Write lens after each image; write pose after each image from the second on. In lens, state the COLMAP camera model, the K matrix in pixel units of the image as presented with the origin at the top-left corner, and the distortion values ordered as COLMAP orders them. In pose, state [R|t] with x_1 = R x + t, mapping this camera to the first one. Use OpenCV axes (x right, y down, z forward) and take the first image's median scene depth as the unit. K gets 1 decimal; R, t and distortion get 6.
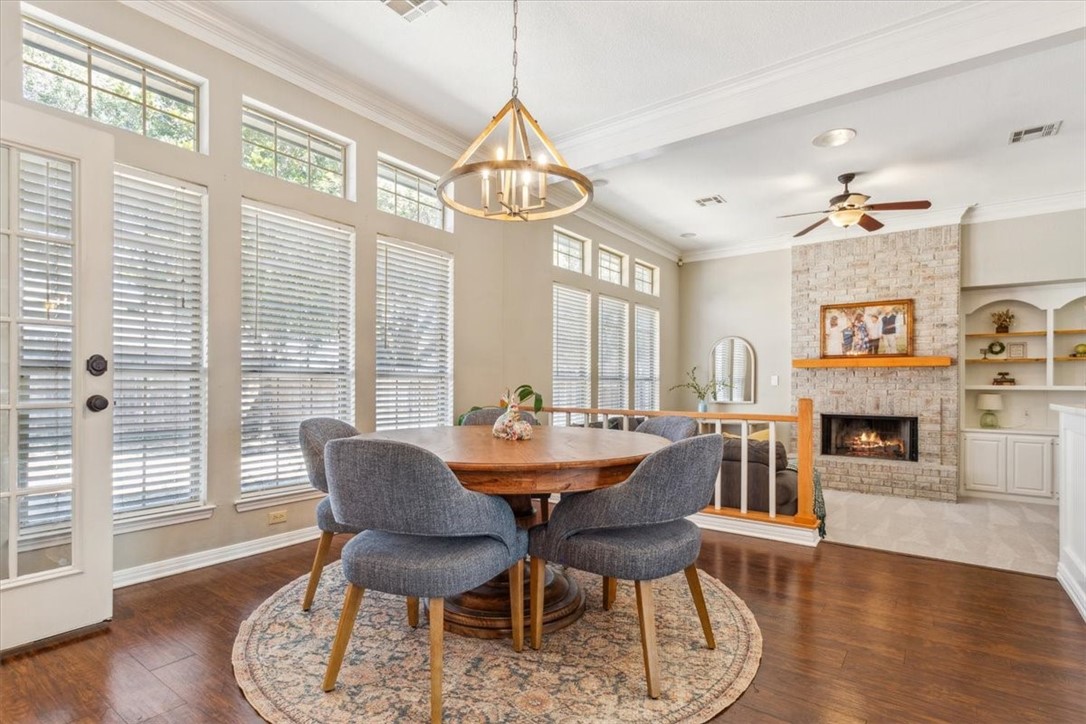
lens RADIAL K [[544.2, 0, 544.3], [0, 544.2, 381.2], [0, 0, 1]] dist [0.000356, 0.000395]
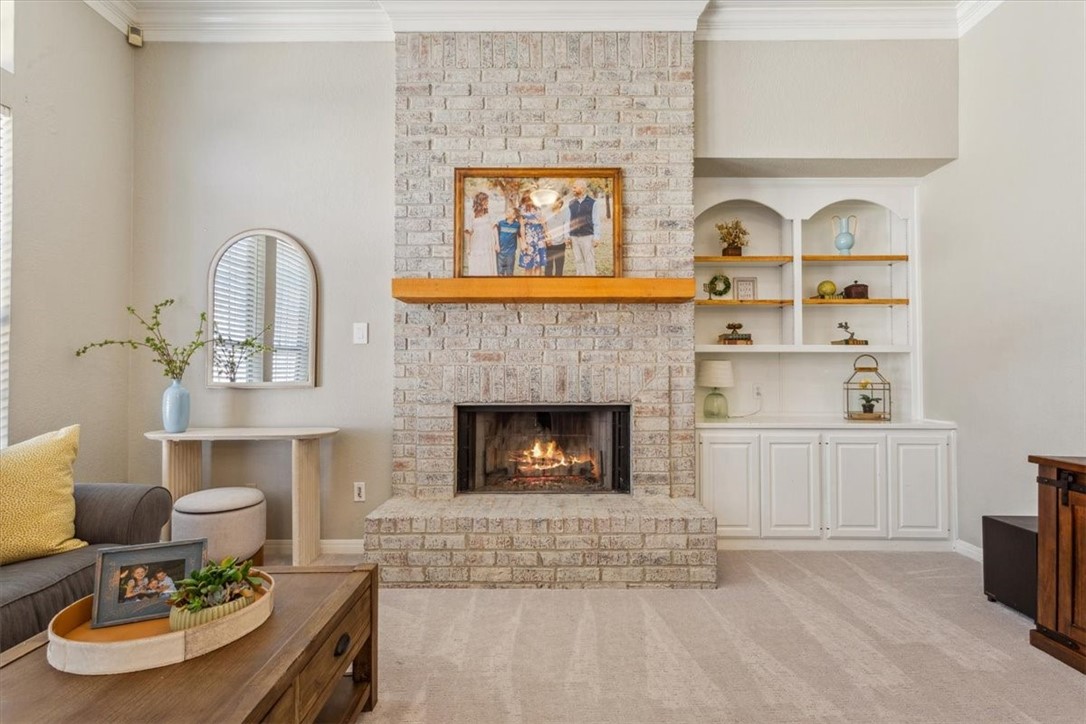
lens RADIAL K [[531.5, 0, 557.7], [0, 531.5, 364.1], [0, 0, 1]] dist [0.001201, 0.001069]
pose [[0.798174, 0.006710, 0.602389, 0.332208], [0.002747, 0.999887, -0.014777, 0.034923], [-0.602421, 0.013450, 0.798066, 0.638124]]
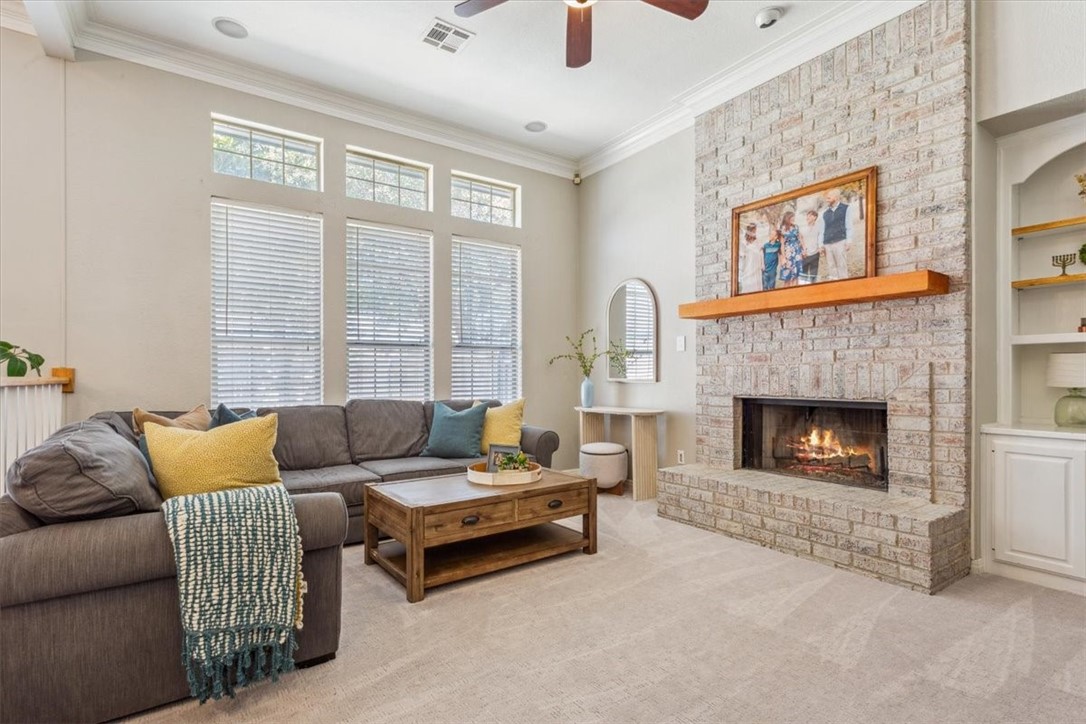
lens RADIAL K [[539.7, 0, 540.3], [0, 539.7, 374.6], [0, 0, 1]] dist [-0.000313, 0.000649]
pose [[0.946995, -0.009356, -0.321113, 0.533535], [0.009804, 0.999952, -0.000220, 0.036659], [0.321099, -0.002940, 0.947041, 0.425423]]
